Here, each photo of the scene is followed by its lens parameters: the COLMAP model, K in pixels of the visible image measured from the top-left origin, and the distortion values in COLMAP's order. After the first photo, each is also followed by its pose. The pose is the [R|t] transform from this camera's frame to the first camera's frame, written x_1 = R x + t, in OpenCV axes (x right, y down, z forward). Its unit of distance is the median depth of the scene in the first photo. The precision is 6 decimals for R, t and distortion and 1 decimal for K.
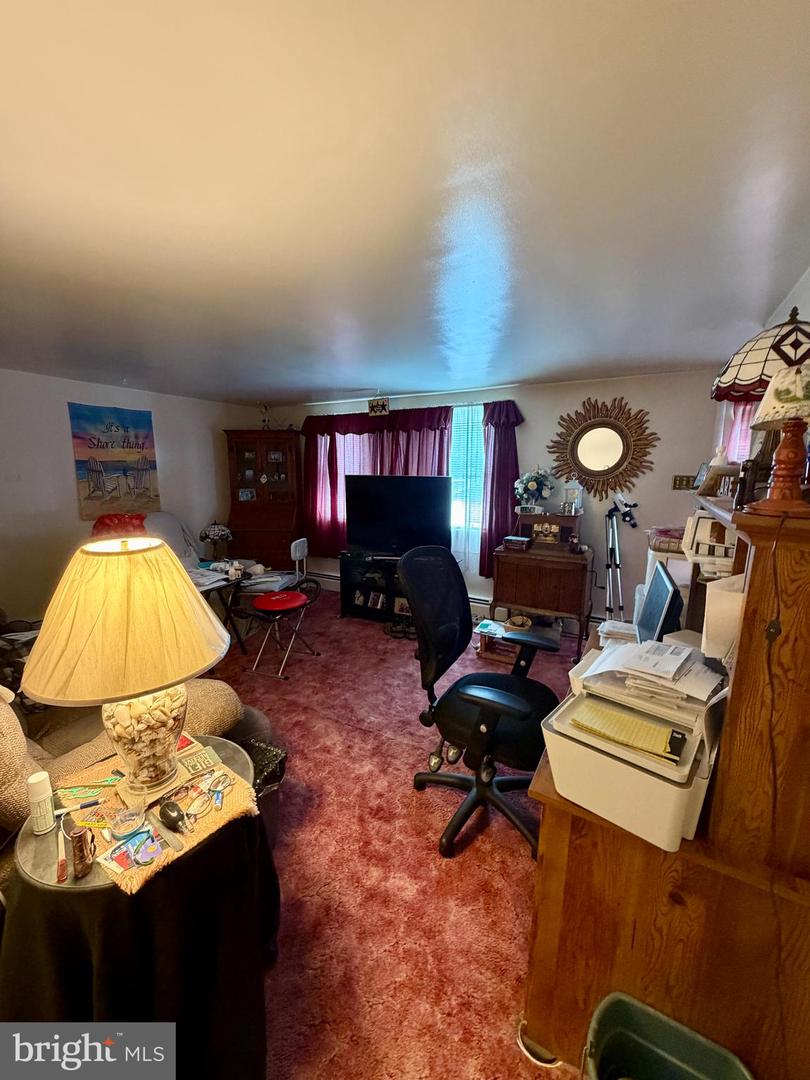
lens RADIAL K [[430.7, 0, 401.7], [0, 430.7, 534.6], [0, 0, 1]] dist [0.003044, -0.000761]
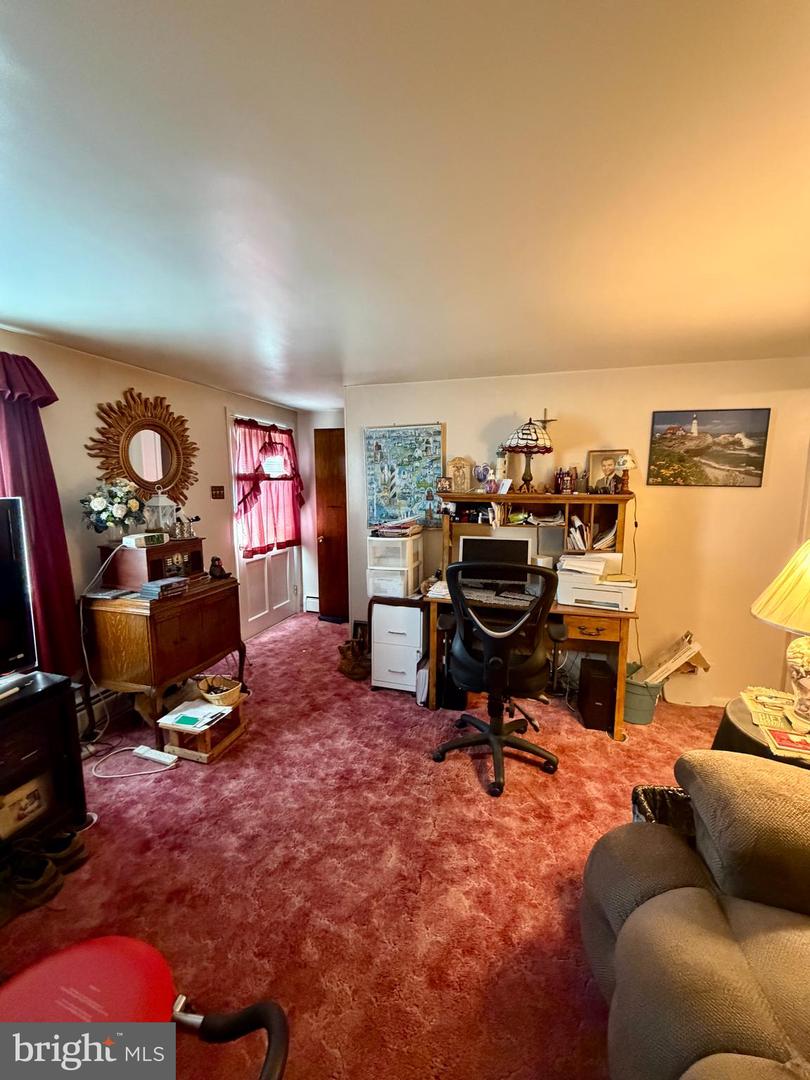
lens RADIAL K [[430.7, 0, 399.4], [0, 430.7, 547.7], [0, 0, 1]] dist [0.003044, -0.000761]
pose [[-0.216942, -0.161968, 0.962654, -0.481960], [0.139815, 0.970817, 0.194850, -0.131042], [-0.966120, 0.176865, -0.187965, 0.781273]]
